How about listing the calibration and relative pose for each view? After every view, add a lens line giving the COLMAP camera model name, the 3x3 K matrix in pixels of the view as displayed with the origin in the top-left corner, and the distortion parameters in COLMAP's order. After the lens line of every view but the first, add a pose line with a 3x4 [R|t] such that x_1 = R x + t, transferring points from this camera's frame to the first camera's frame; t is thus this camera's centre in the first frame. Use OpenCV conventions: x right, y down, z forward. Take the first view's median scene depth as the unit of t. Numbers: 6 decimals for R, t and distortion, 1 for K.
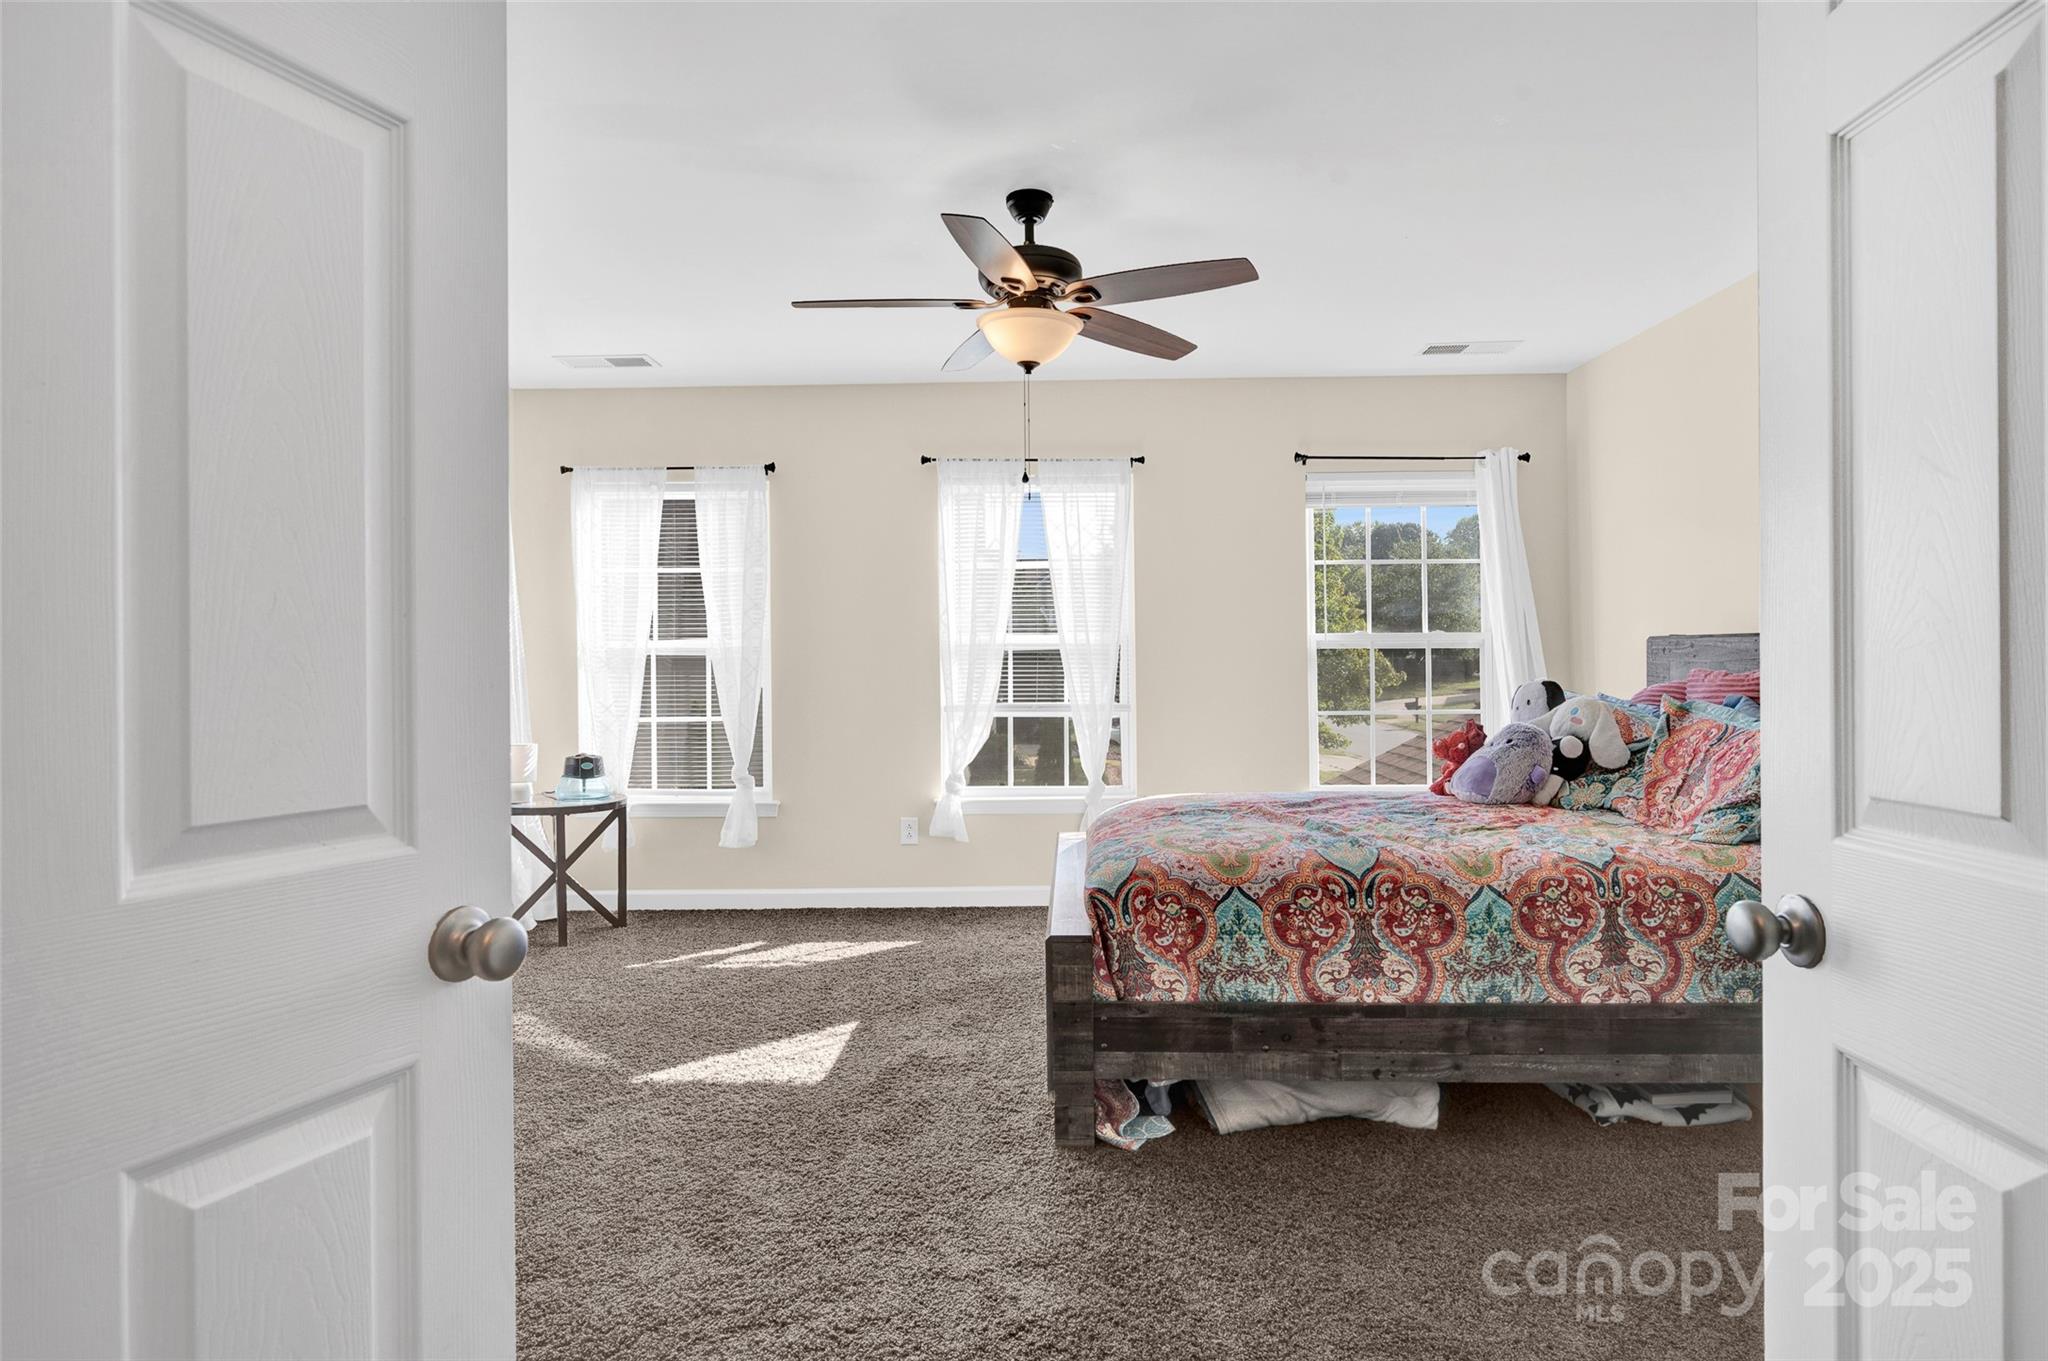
lens RADIAL K [[1122.1, 0, 1029.0], [0, 1122.1, 674.9], [0, 0, 1]] dist [0.007938, 0.000293]
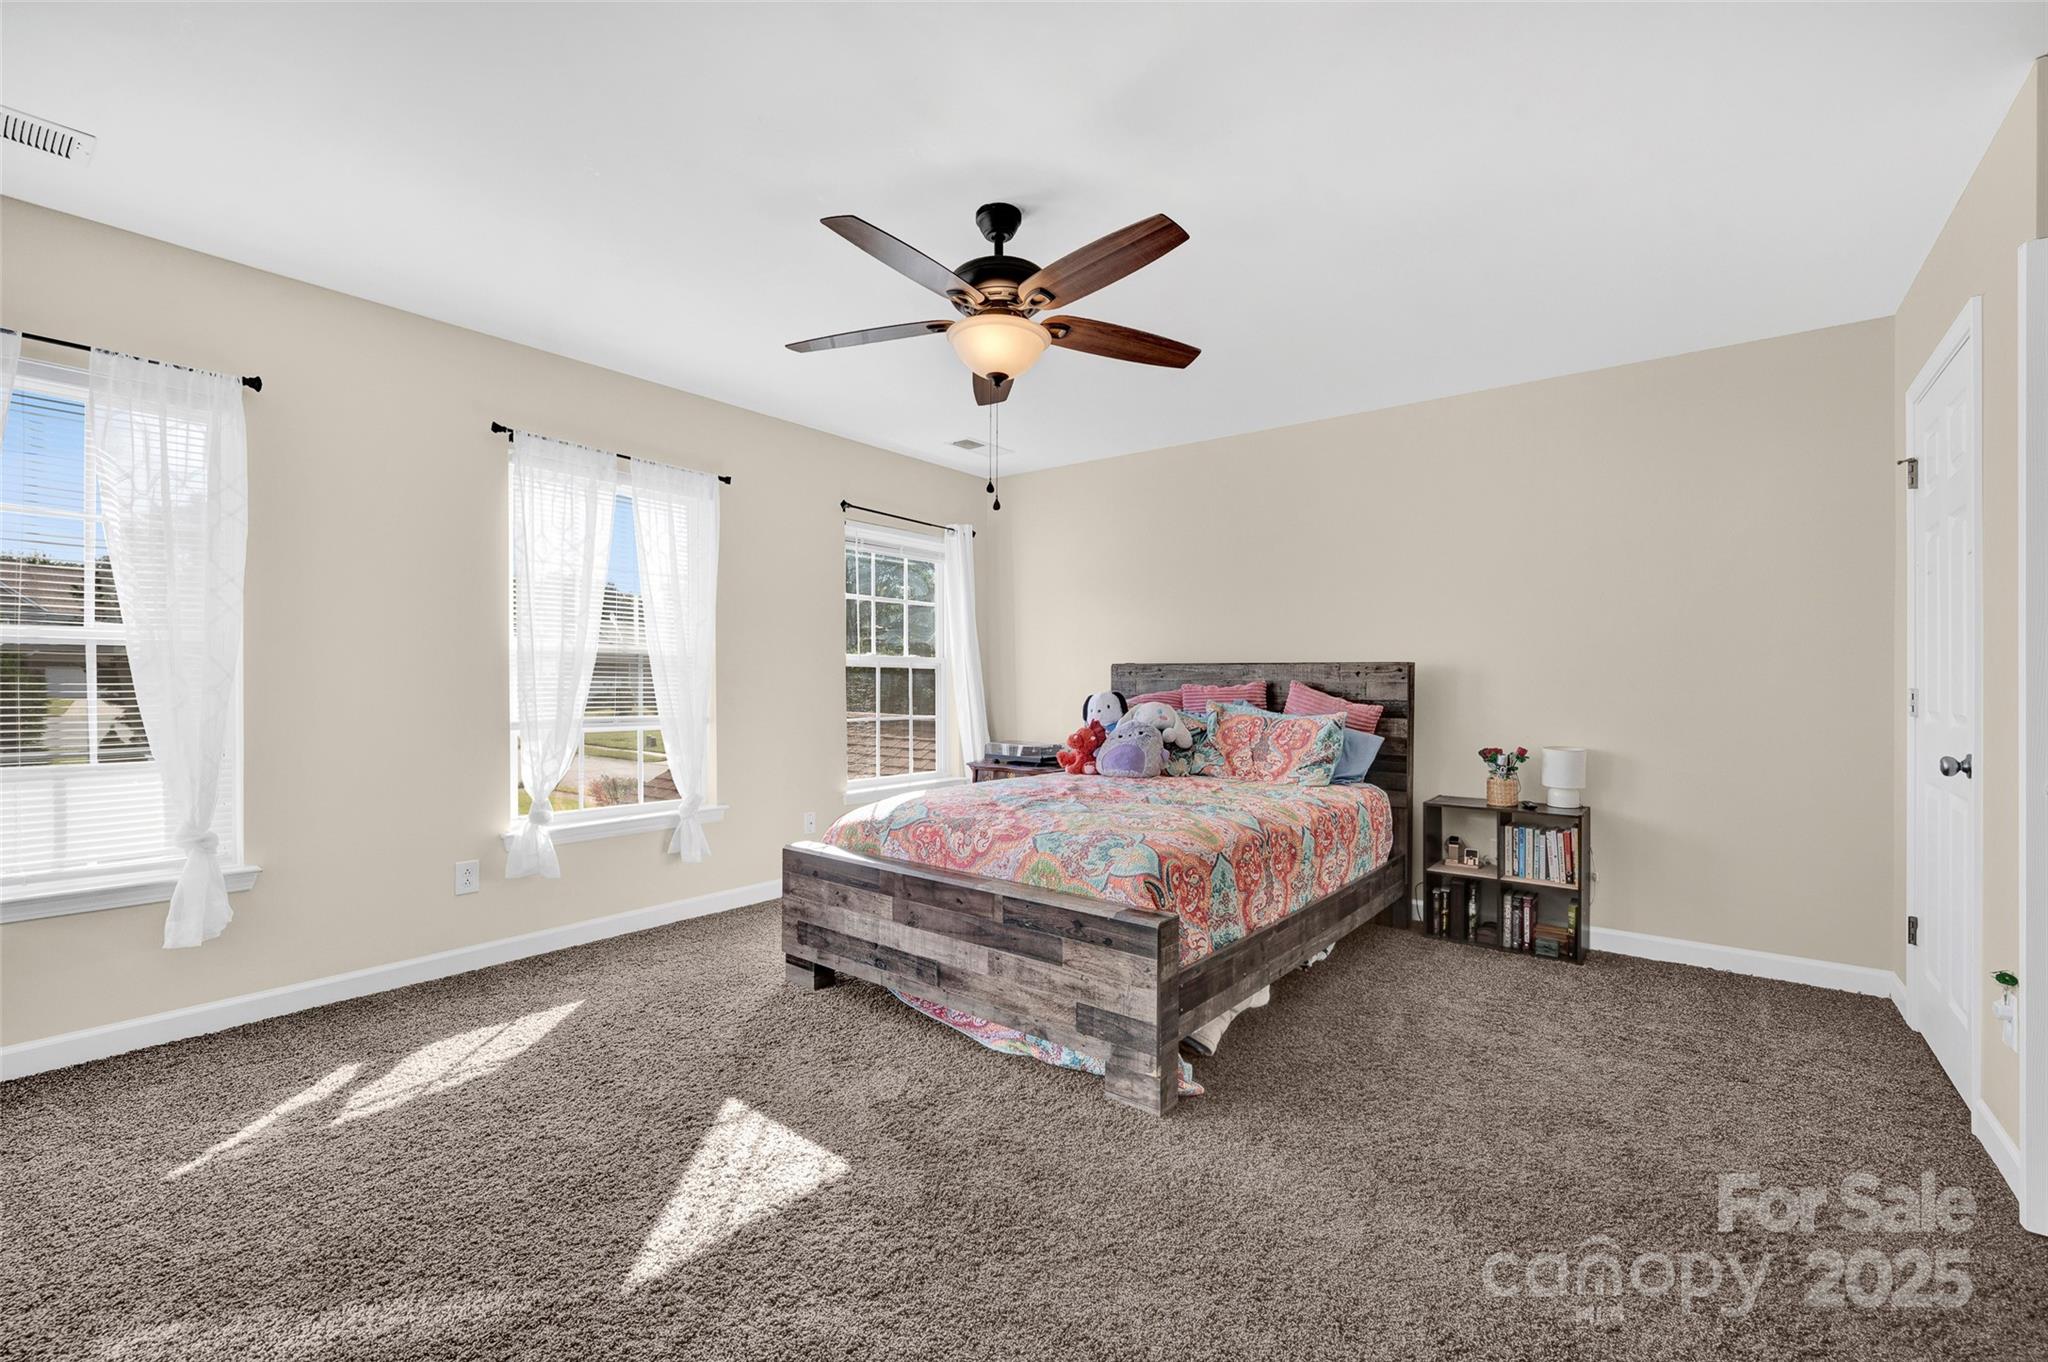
lens RADIAL K [[854.7, 0, 1021.8], [0, 854.7, 691.6], [0, 0, 1]] dist [-0.001663, 0.000007]
pose [[0.610390, 0.003196, 0.792094, -0.553397], [-0.000073, 0.999992, -0.003979, 0.010981], [-0.792101, 0.002371, 0.610386, 0.470224]]
